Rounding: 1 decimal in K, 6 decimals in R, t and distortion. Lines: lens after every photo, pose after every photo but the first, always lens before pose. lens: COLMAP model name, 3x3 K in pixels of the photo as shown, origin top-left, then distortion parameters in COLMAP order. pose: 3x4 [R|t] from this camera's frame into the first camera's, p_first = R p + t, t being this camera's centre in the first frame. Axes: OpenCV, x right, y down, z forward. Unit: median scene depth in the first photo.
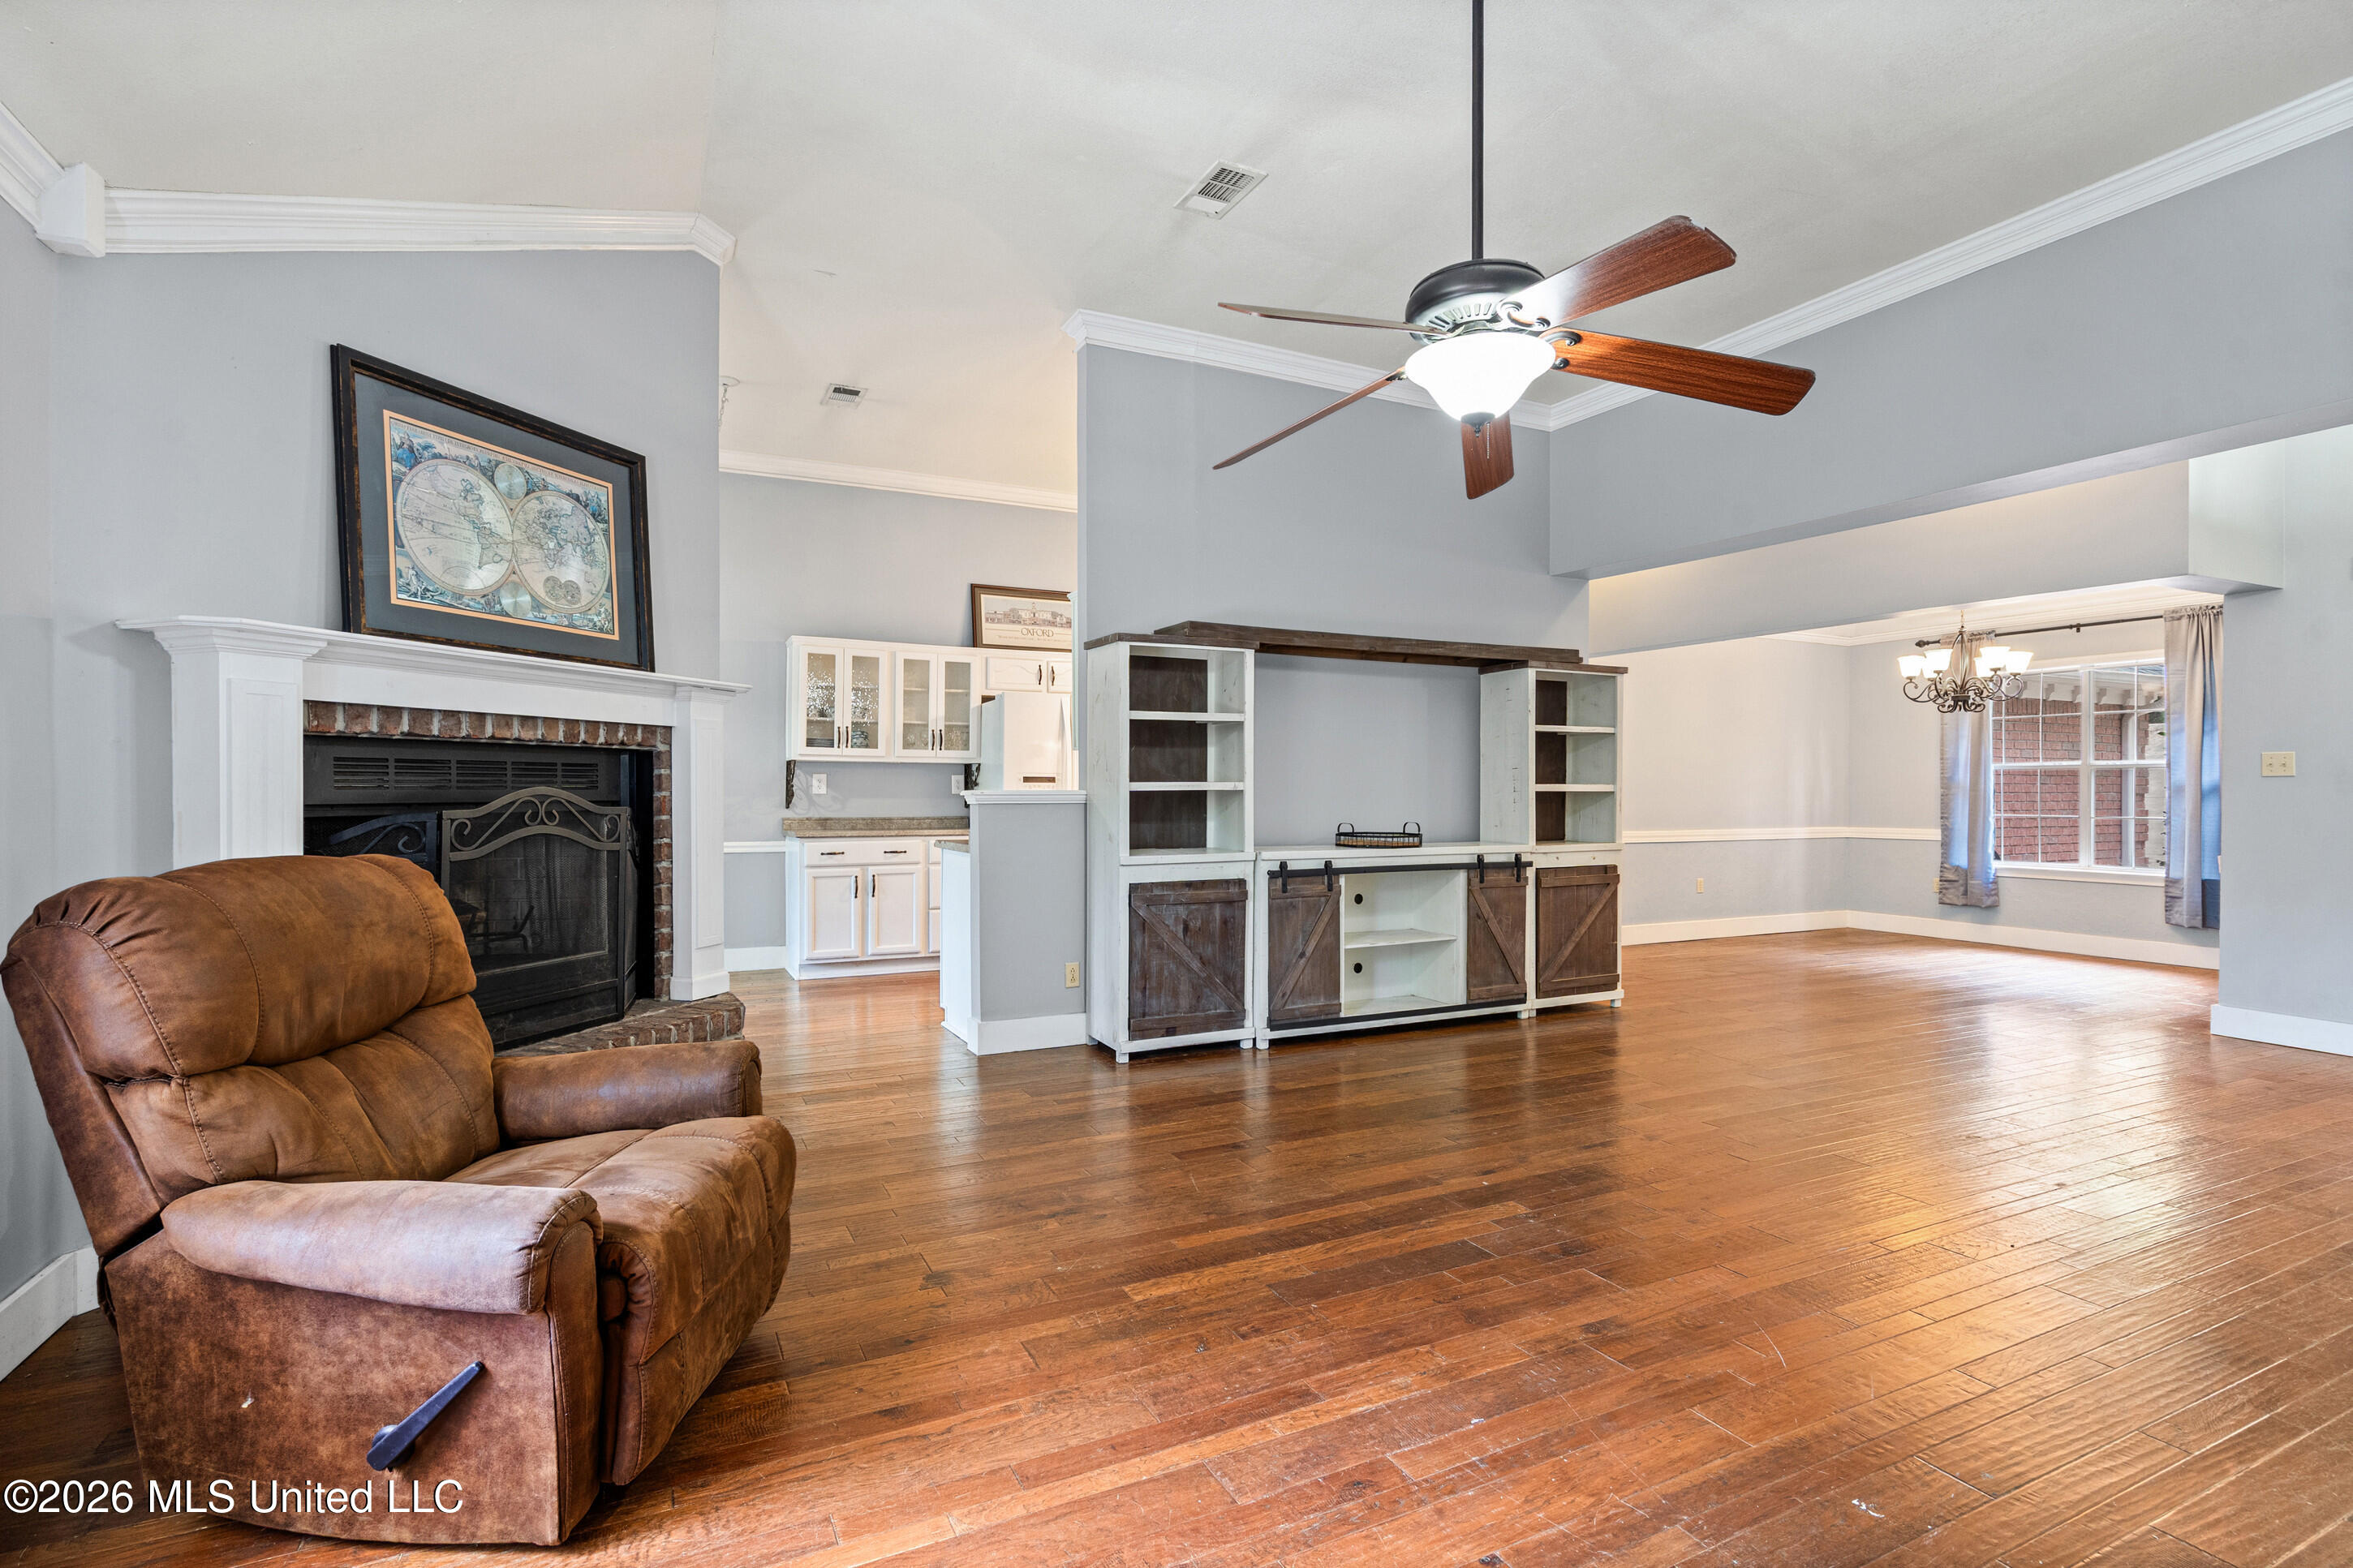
lens RADIAL K [[1087.9, 0, 1172.2], [0, 1087.9, 781.7], [0, 0, 1]] dist [-0.002951, 0.000135]
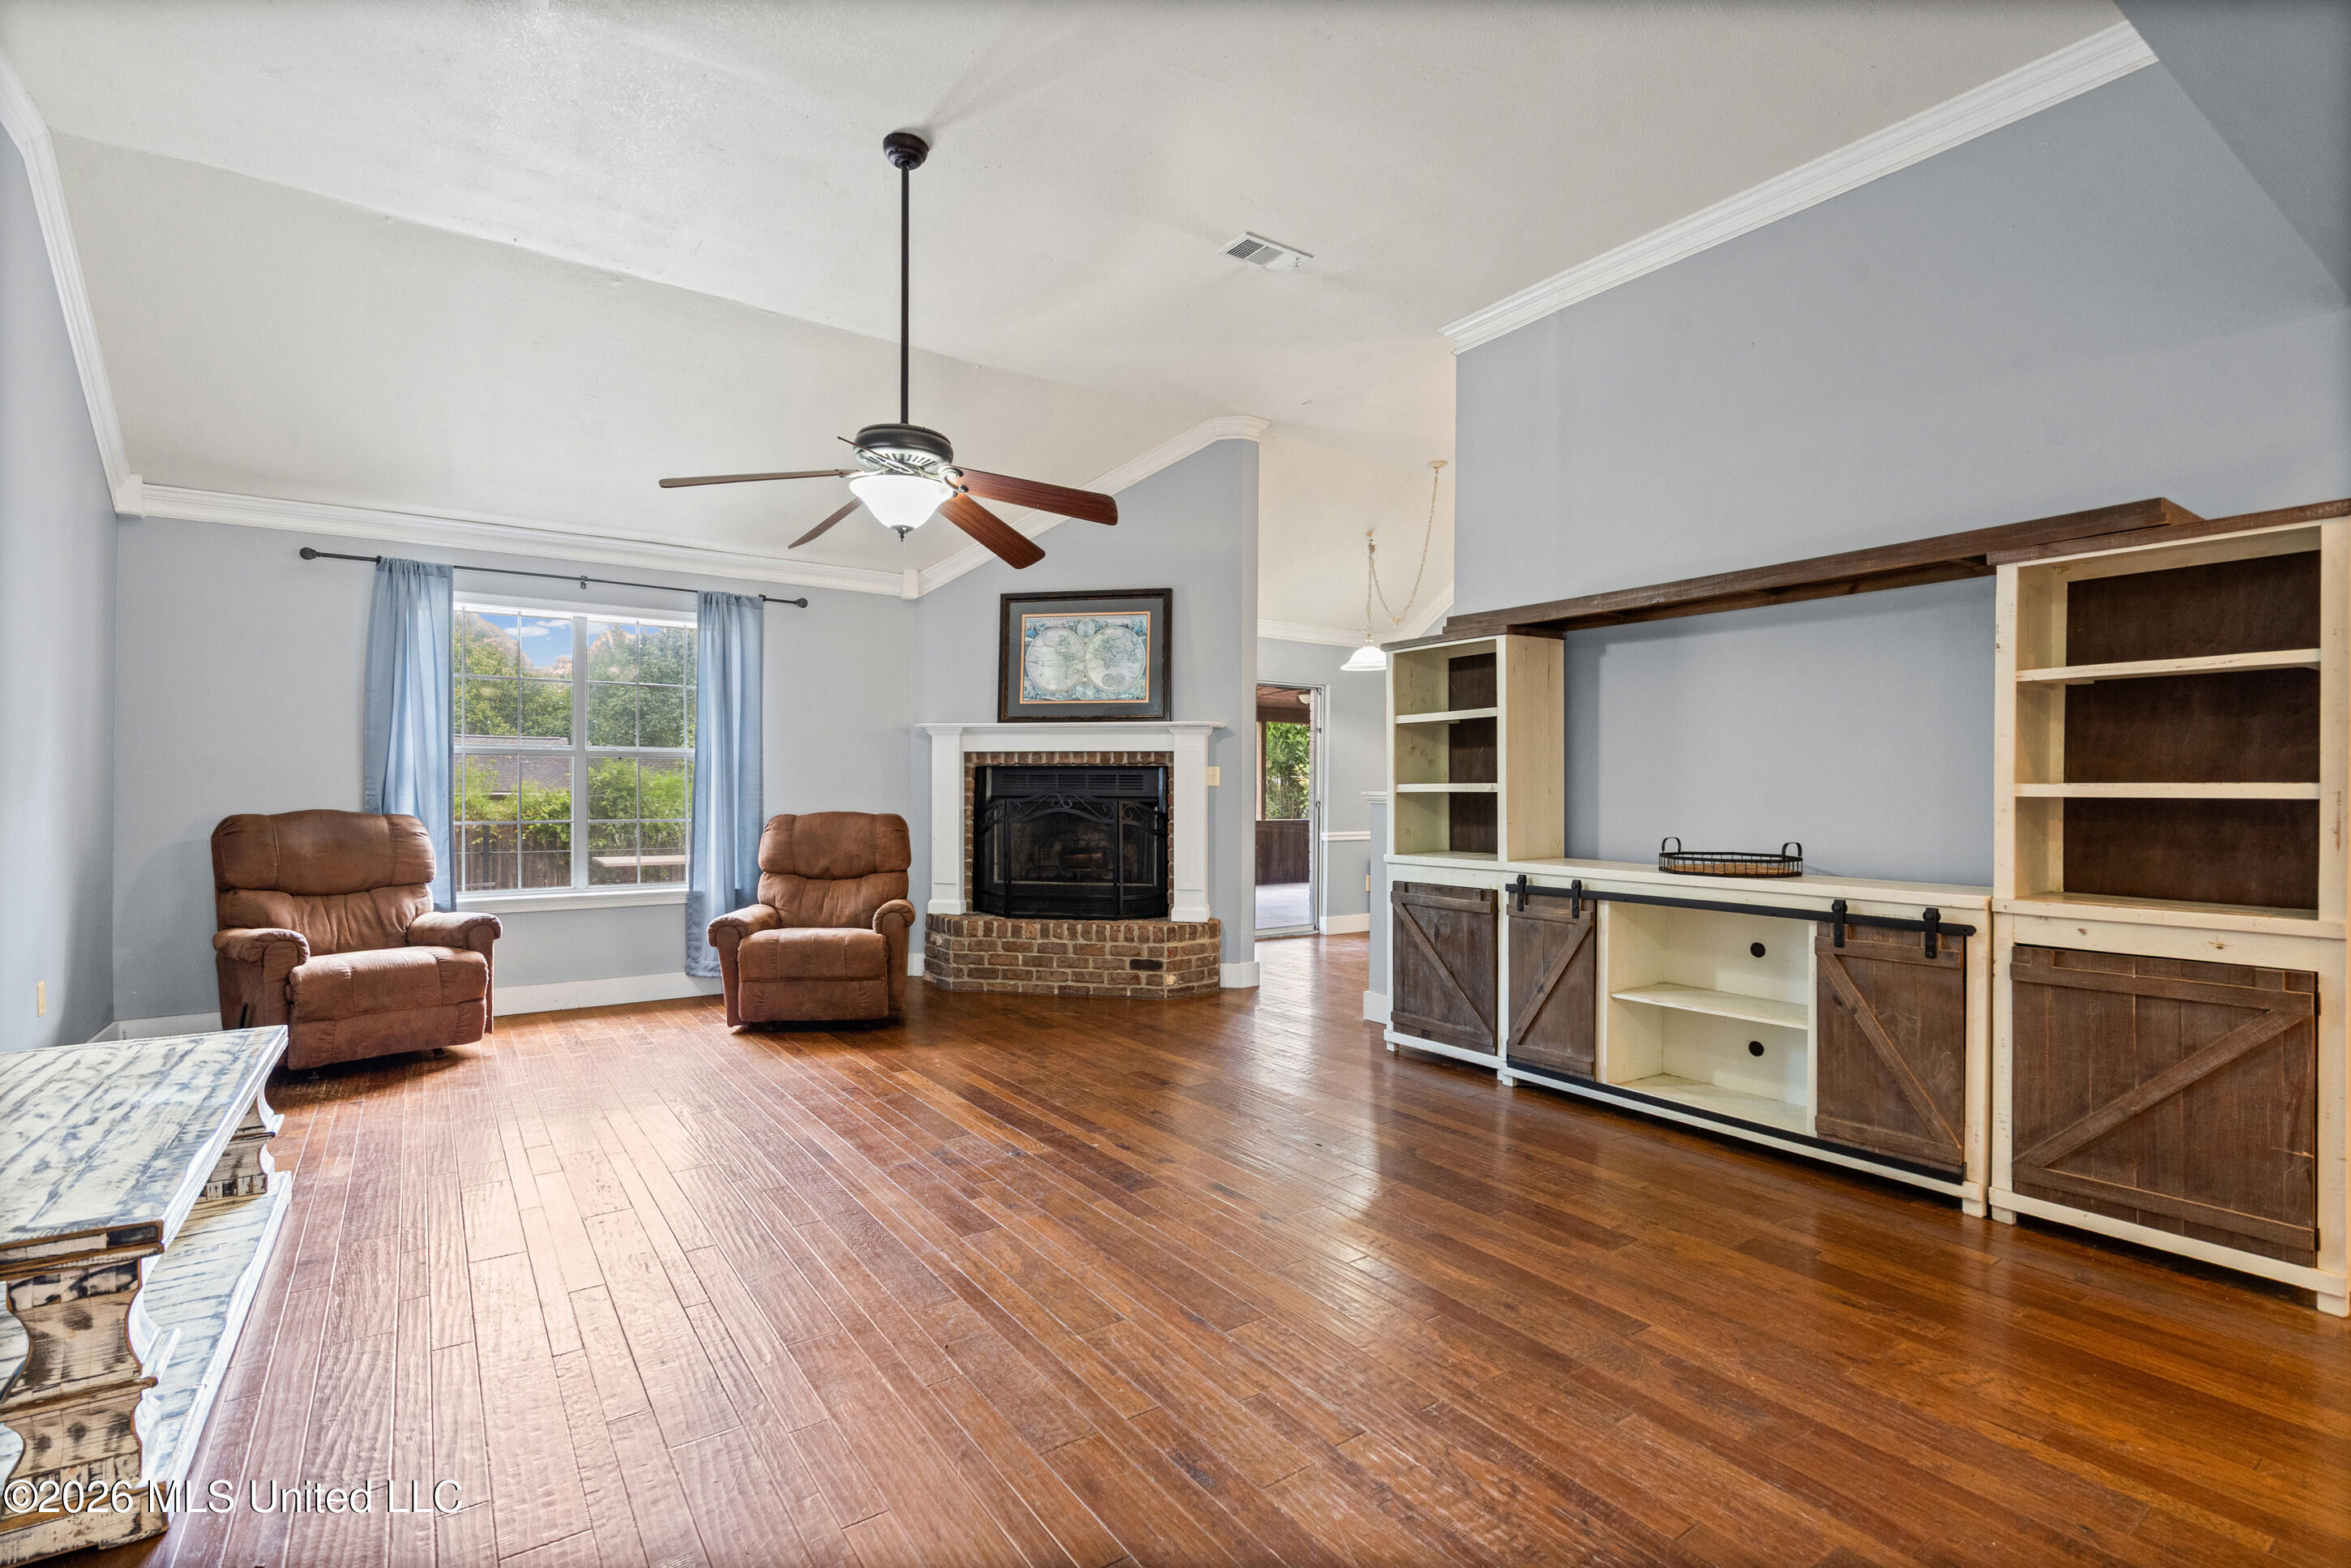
lens RADIAL K [[1087.2, 0, 1167.2], [0, 1087.2, 793.2], [0, 0, 1]] dist [-0.002951, 0.000135]
pose [[0.147702, 0.001312, -0.989031, 0.935102], [-0.000064, 0.999999, 0.001317, 0.007672], [0.989032, -0.000132, 0.147702, 0.611928]]
